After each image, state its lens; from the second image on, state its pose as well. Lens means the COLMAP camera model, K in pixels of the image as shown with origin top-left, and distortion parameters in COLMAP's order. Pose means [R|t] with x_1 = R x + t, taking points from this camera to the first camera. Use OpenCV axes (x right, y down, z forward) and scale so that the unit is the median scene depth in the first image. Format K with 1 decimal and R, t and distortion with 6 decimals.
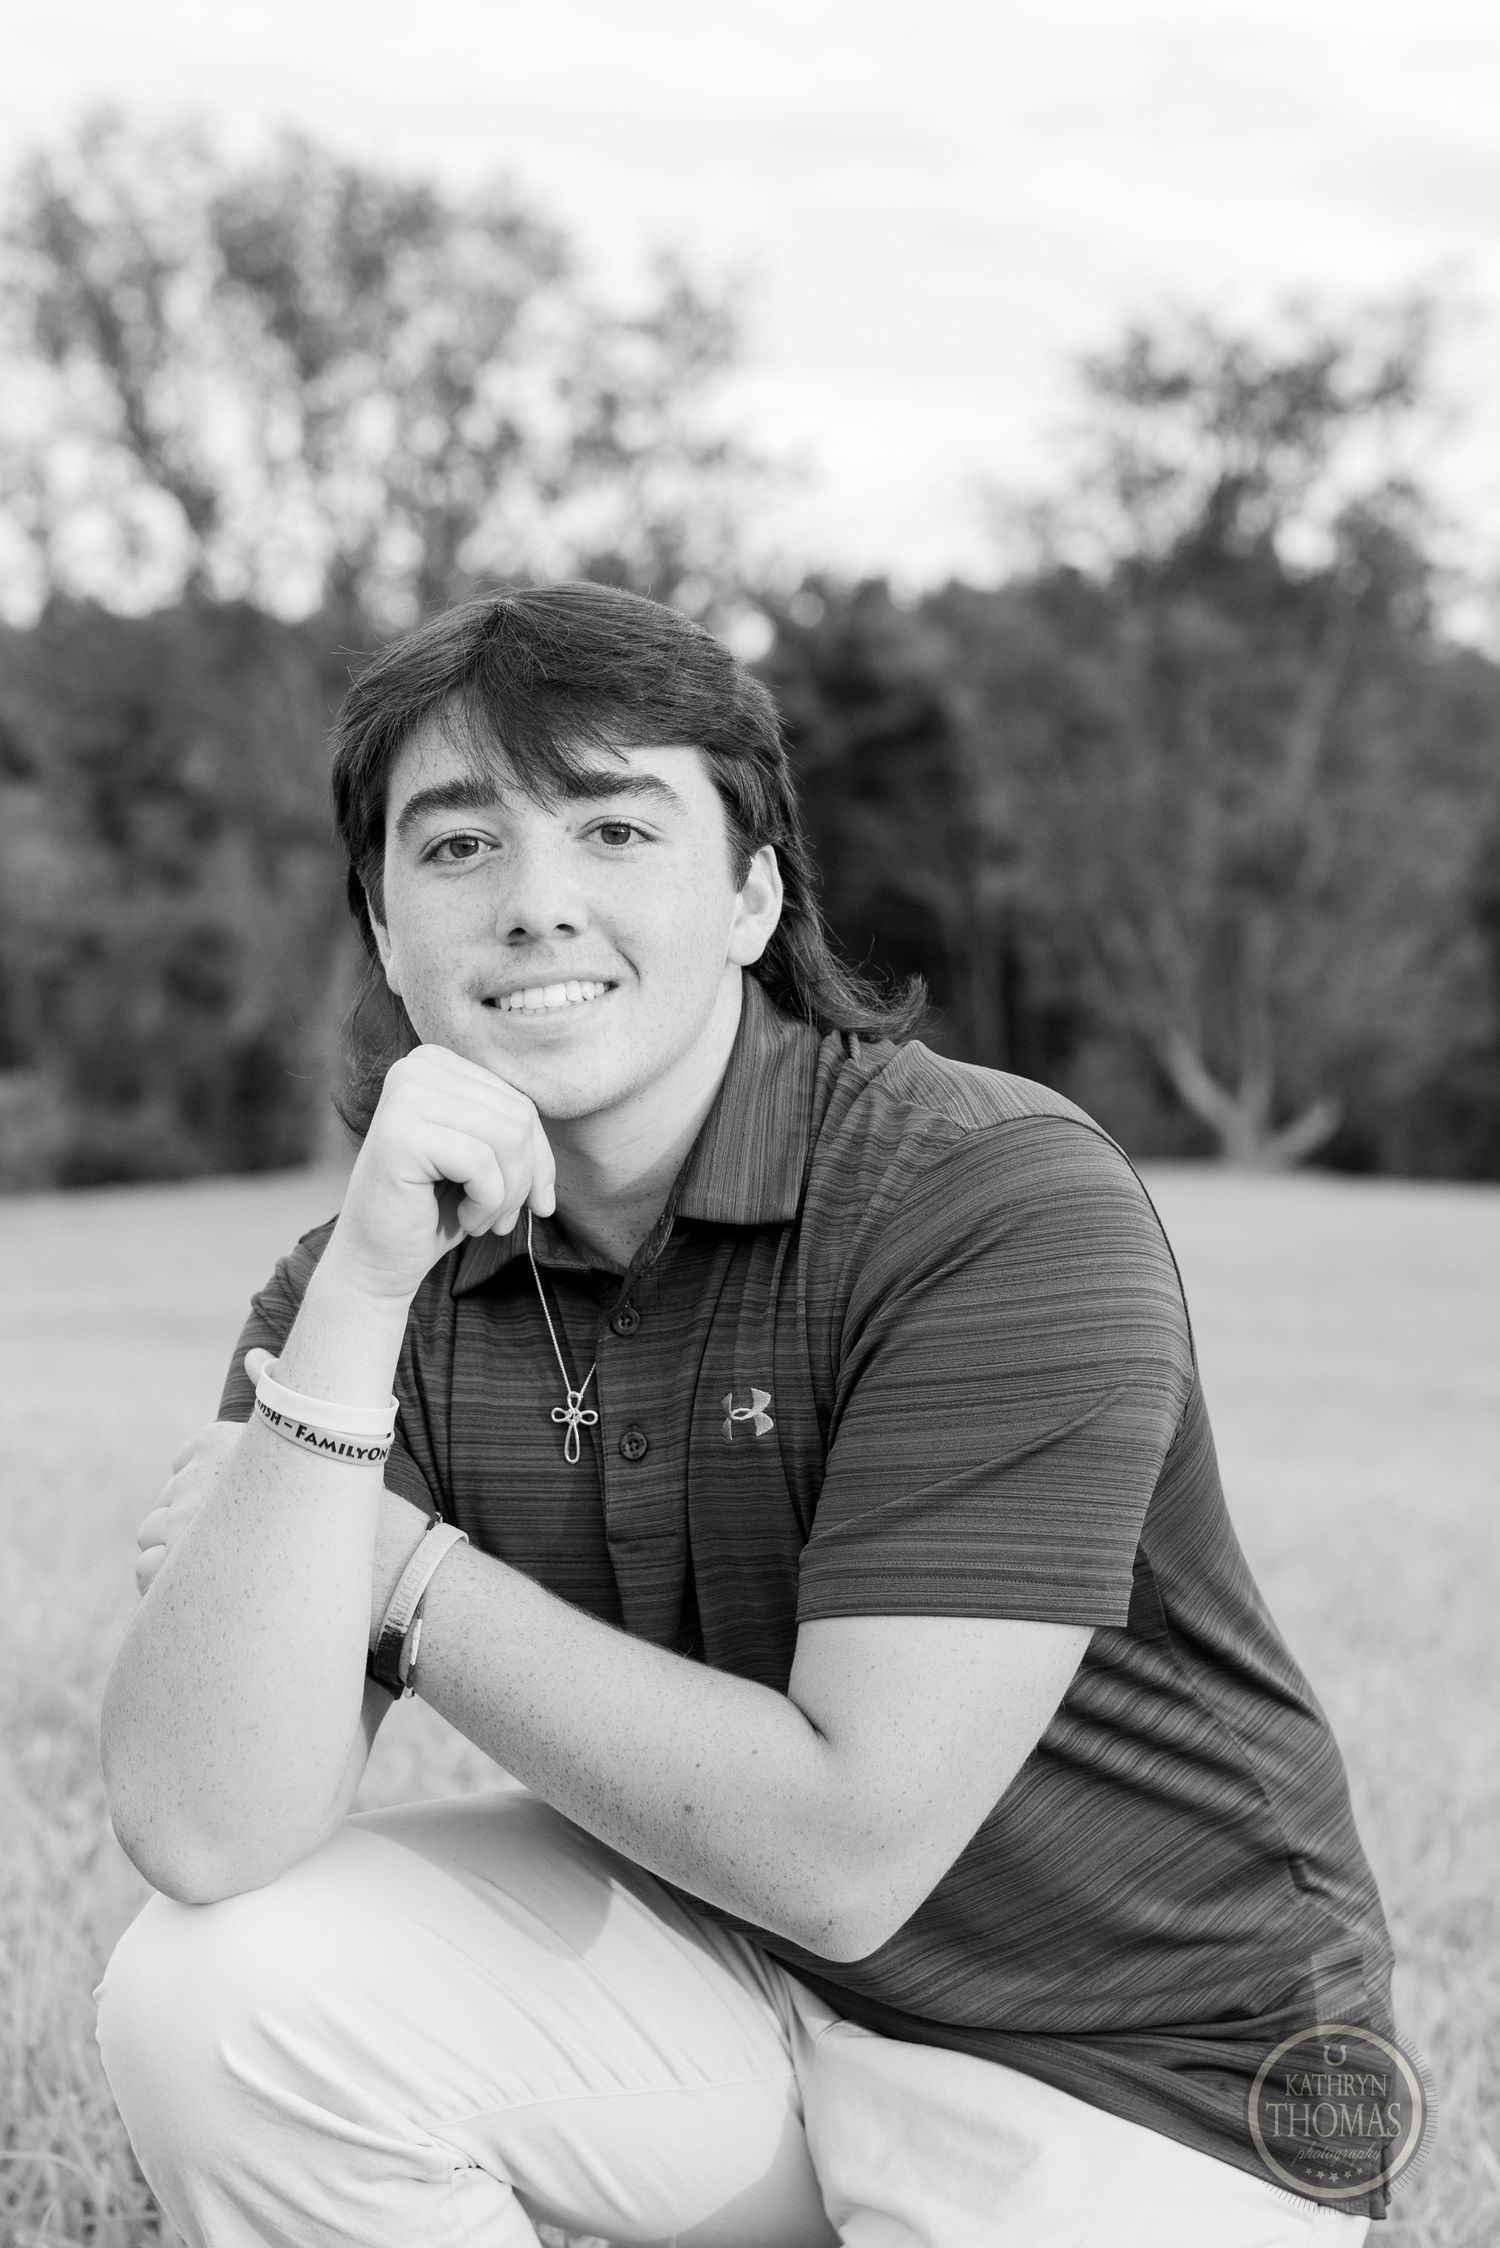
lens RADIAL K [[4653.2, 0, 585.5], [0, 4653.2, 1123.2], [0, 0, 1]] dist [-0.001135, 0.073183]
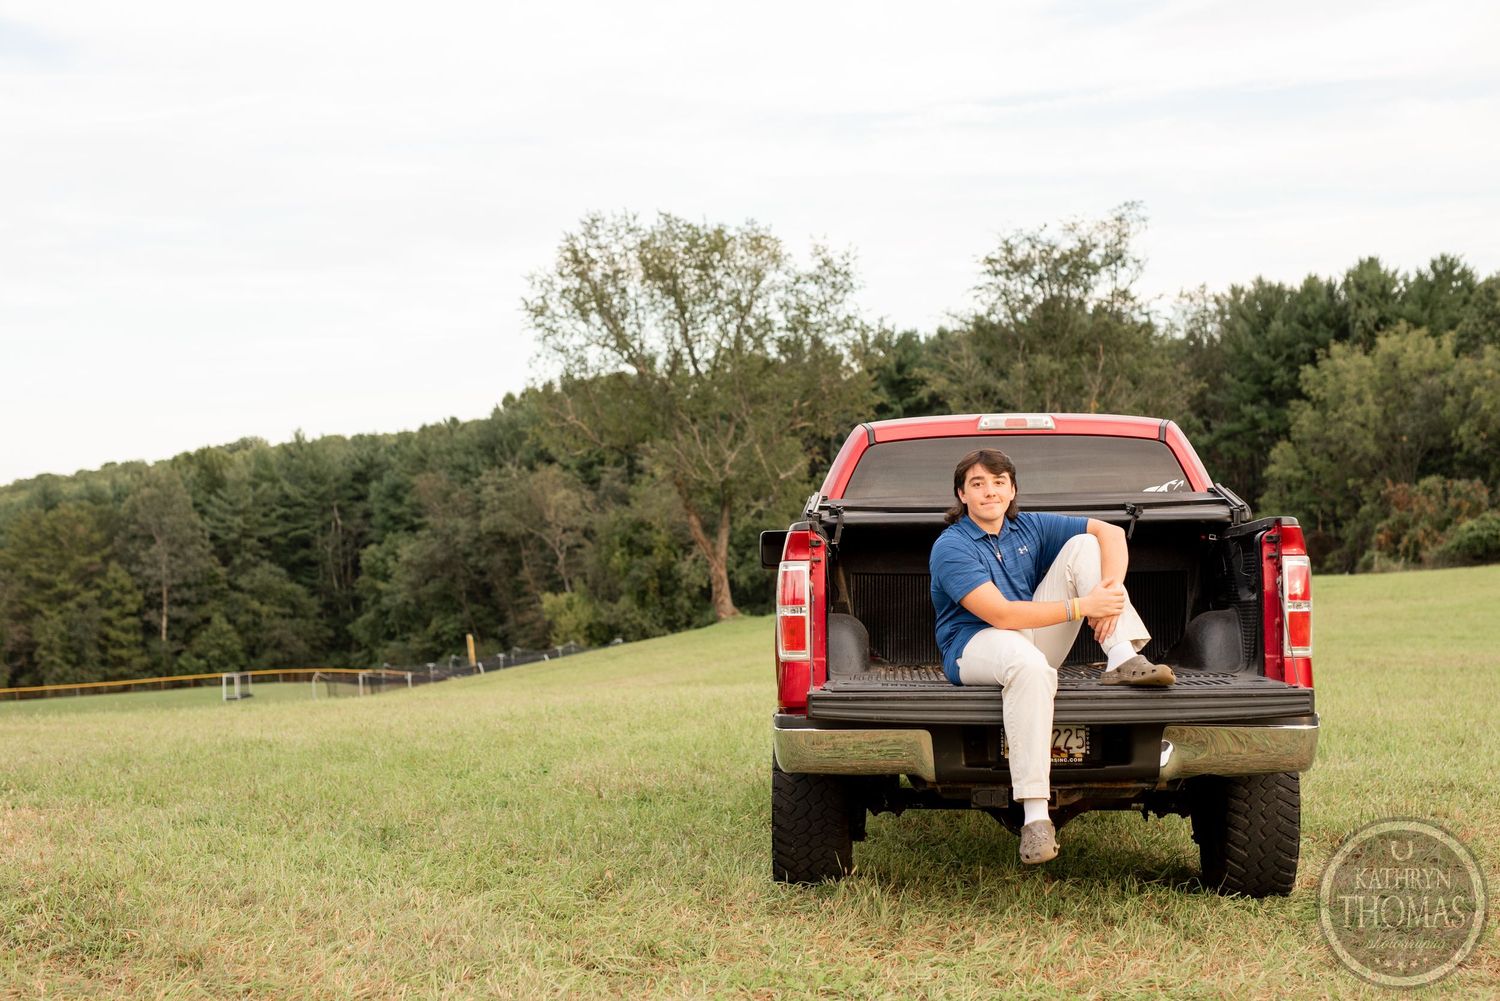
lens RADIAL K [[2213.6, 0, 748.7], [0, 2213.6, 517.4], [0, 0, 1]] dist [-0.013166, -0.008252]
pose [[0.993689, -0.110683, -0.018189, -0.014303], [0.110093, 0.993446, -0.030730, -0.007169], [0.021471, 0.028533, 0.999362, -0.198879]]
